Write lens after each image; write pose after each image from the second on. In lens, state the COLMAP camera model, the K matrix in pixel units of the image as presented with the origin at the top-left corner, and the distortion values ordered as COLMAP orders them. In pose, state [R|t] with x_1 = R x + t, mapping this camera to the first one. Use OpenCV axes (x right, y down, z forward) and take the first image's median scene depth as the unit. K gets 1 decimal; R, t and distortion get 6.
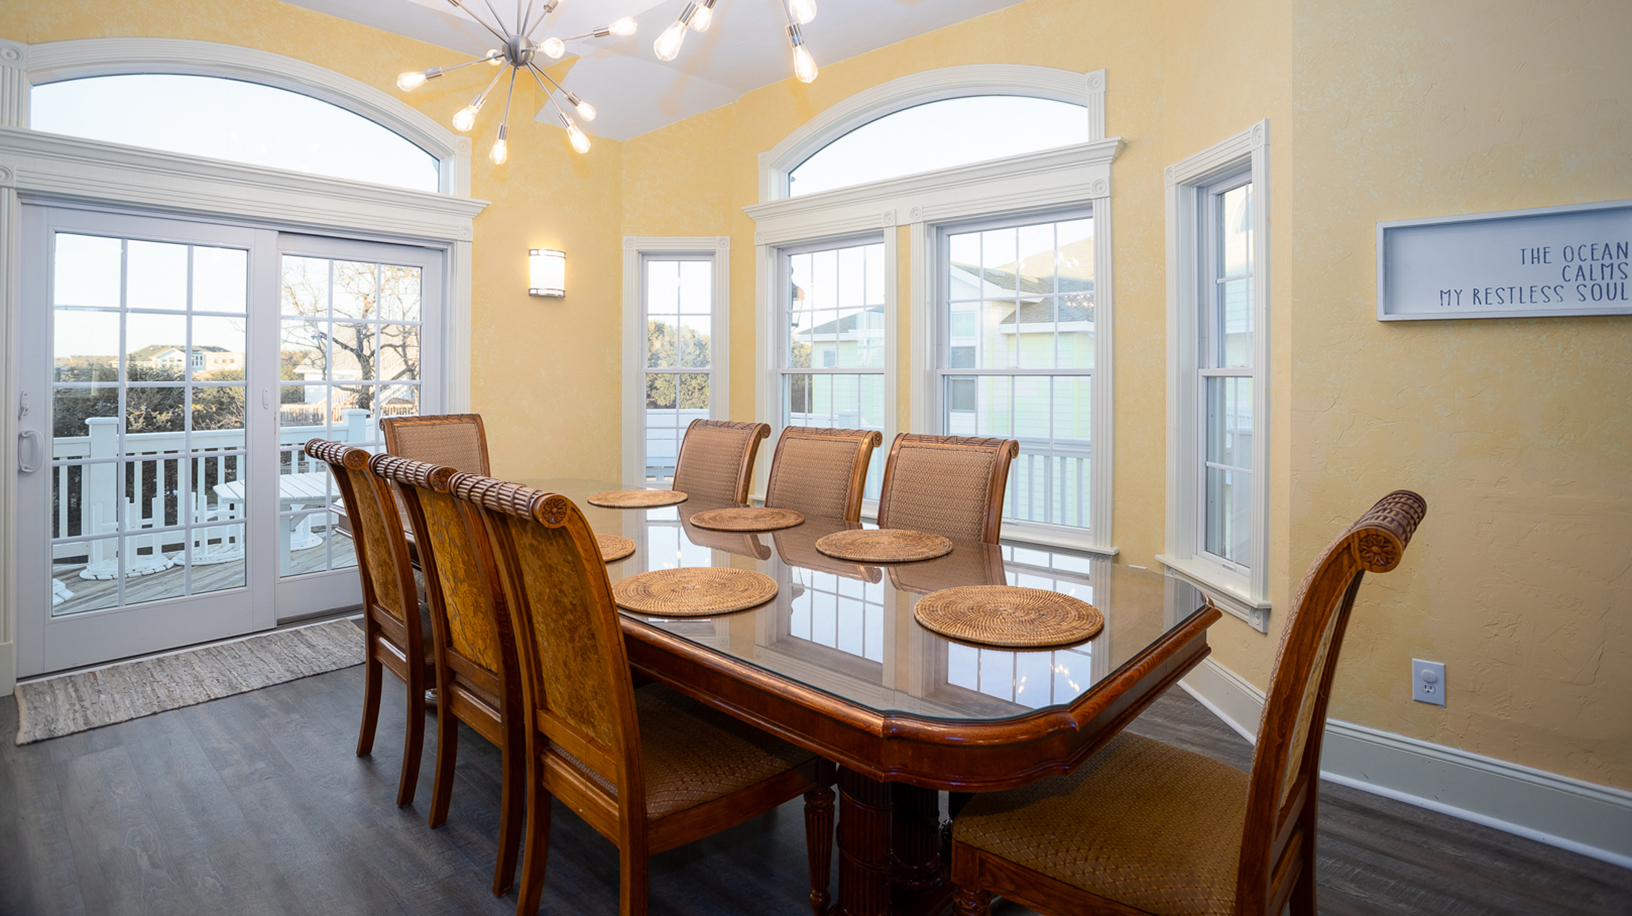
lens RADIAL K [[810.0, 0, 815.6], [0, 810.0, 454.7], [0, 0, 1]] dist [-0.041813, 0.000943]
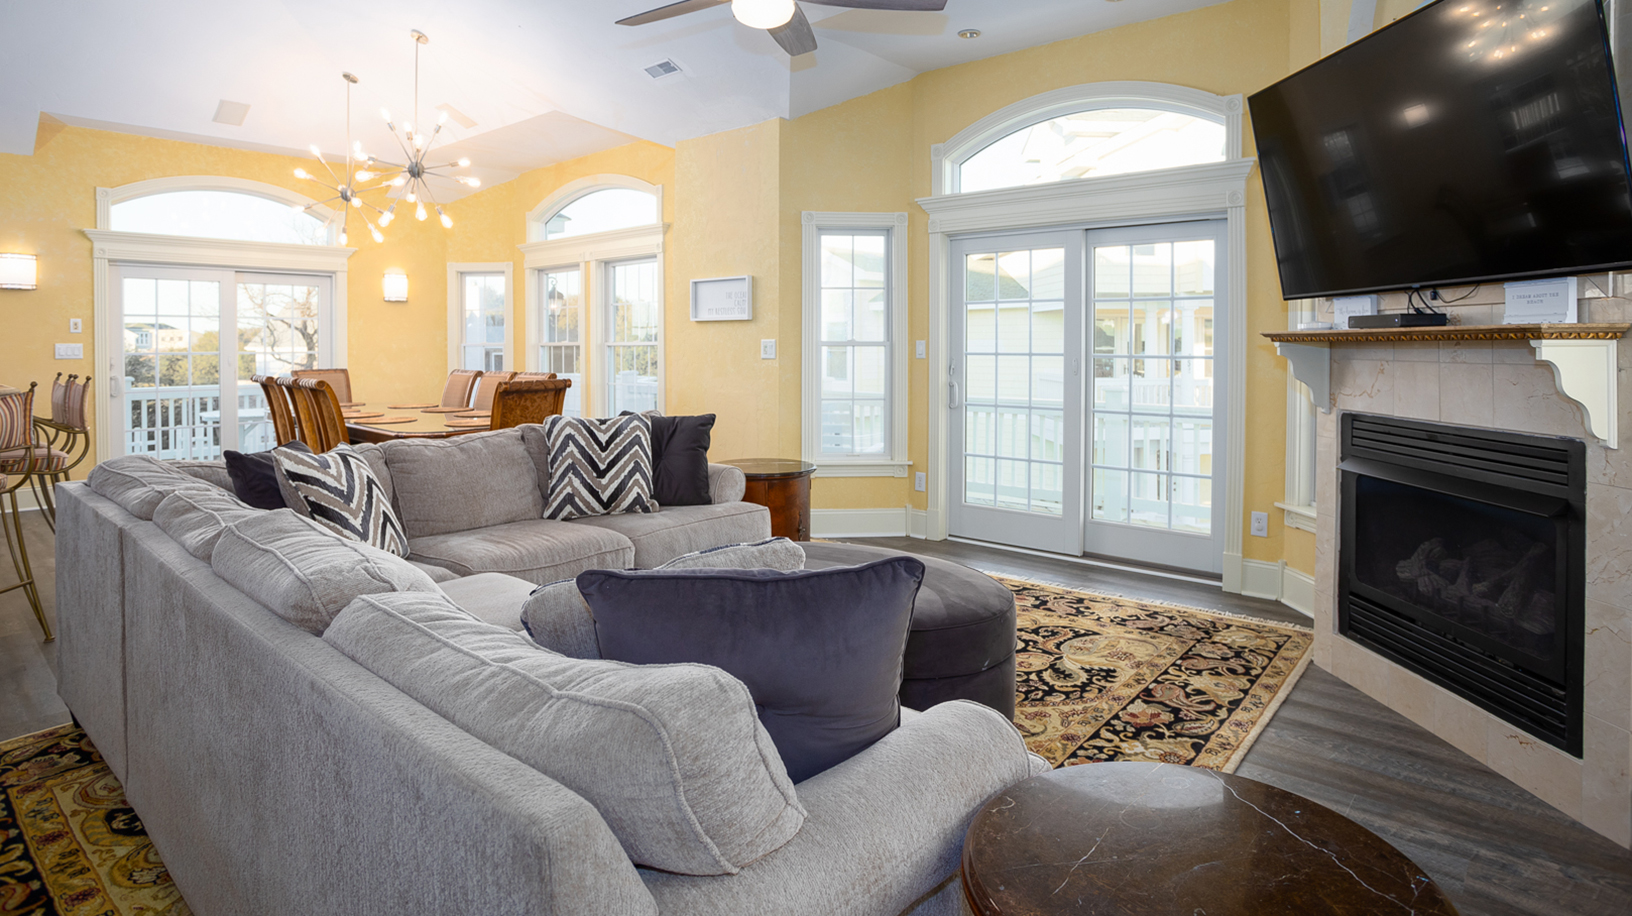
lens RADIAL K [[902.6, 0, 821.2], [0, 902.6, 449.0], [0, 0, 1]] dist [-0.021042, -0.000603]
pose [[0.999941, -0.005446, -0.009375, 0.626180], [0.005545, 0.999929, 0.010568, 0.106629], [0.009317, -0.010619, 0.999900, -0.955758]]
